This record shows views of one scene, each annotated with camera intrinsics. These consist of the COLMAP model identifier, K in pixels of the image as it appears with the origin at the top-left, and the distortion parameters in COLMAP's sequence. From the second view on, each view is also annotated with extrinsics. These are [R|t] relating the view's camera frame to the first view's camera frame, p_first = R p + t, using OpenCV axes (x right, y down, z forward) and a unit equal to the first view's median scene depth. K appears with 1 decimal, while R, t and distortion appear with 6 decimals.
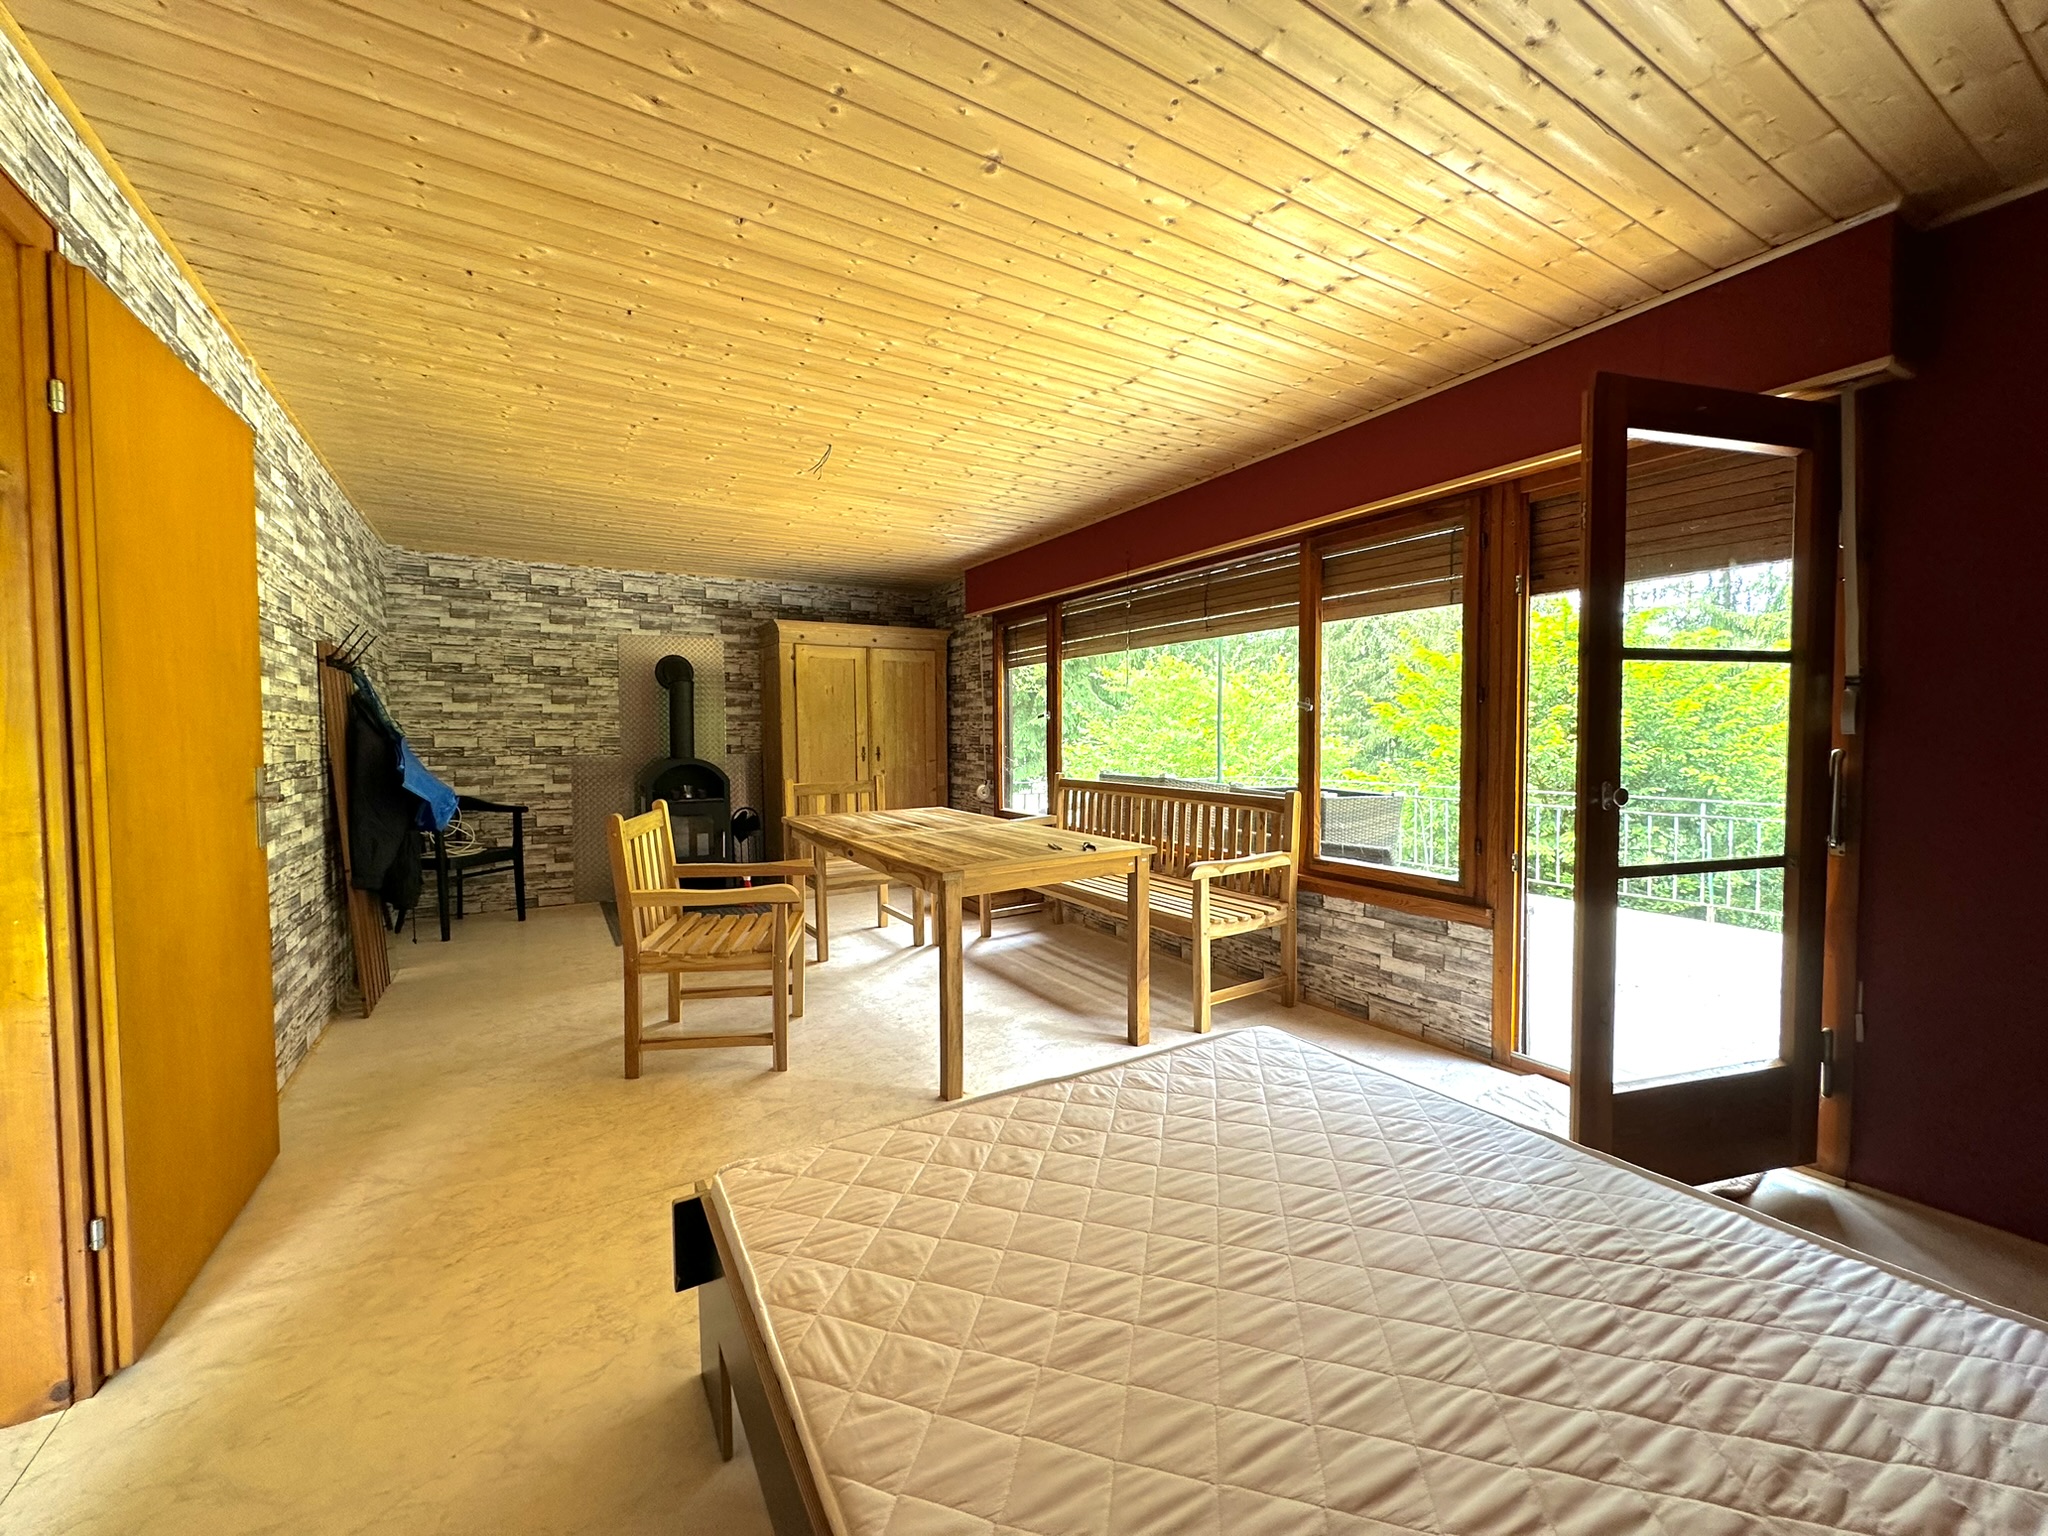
lens RADIAL K [[822.6, 0, 1019.4], [0, 822.6, 766.7], [0, 0, 1]] dist [-0.001680, 0.000574]
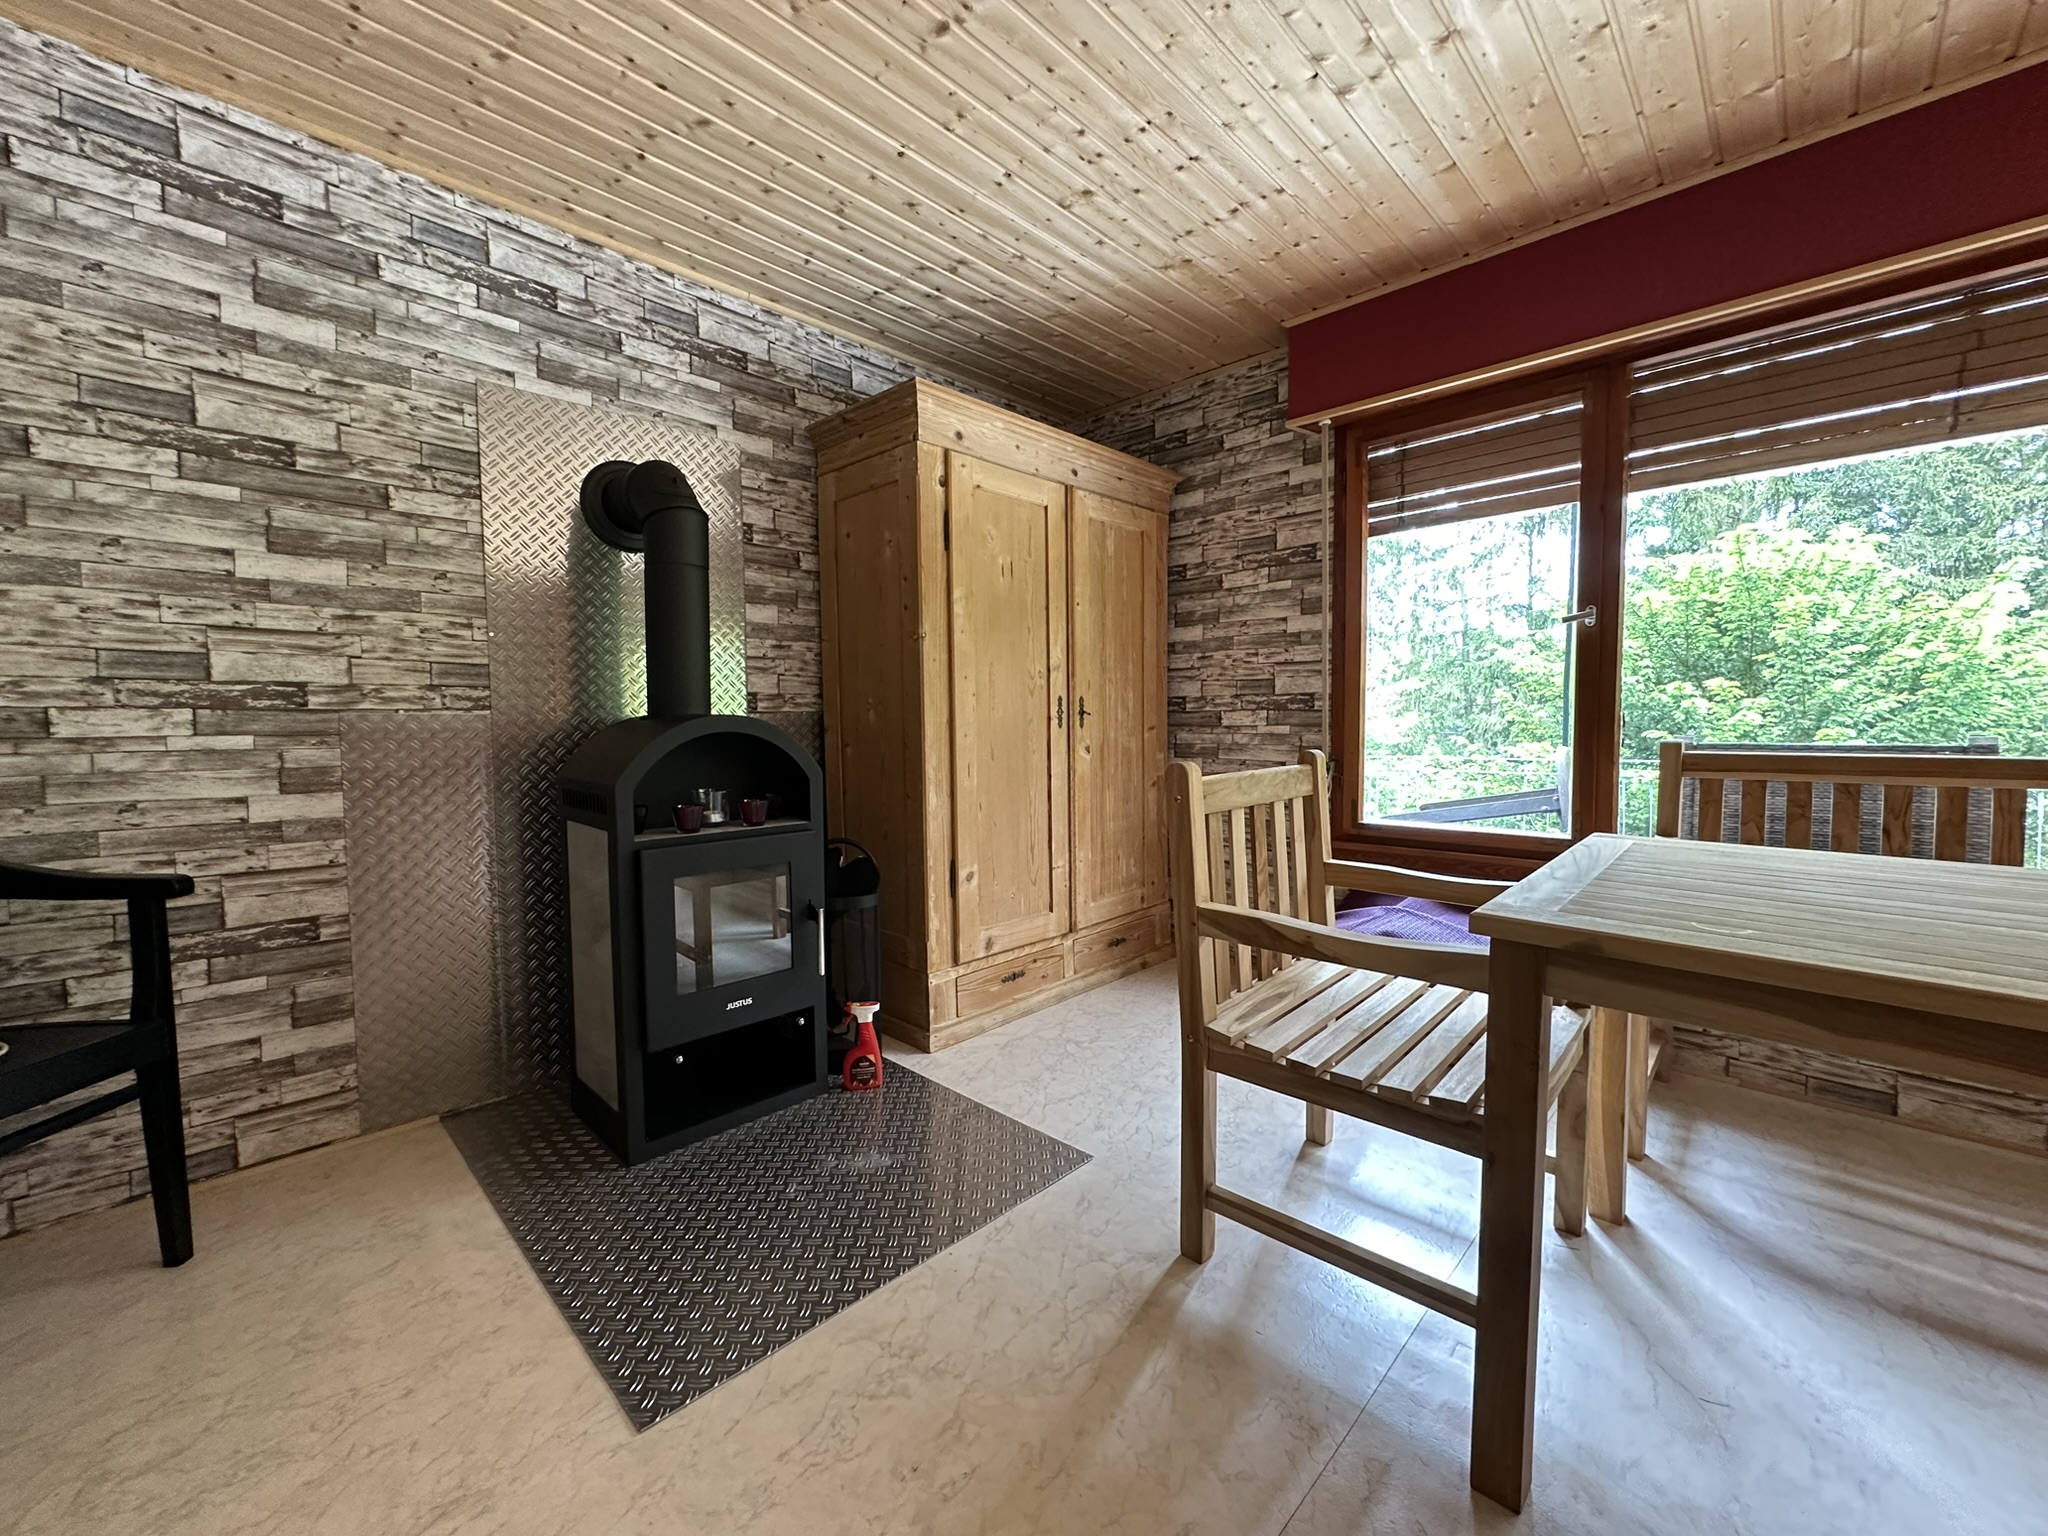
lens RADIAL K [[822.6, 0, 1023.4], [0, 822.6, 767.3], [0, 0, 1]] dist [-0.001680, 0.000574]
pose [[0.966095, -0.018960, 0.257491, -0.356988], [0.015787, 0.999772, 0.014382, 0.009577], [-0.257705, -0.009829, 0.966174, 0.593149]]
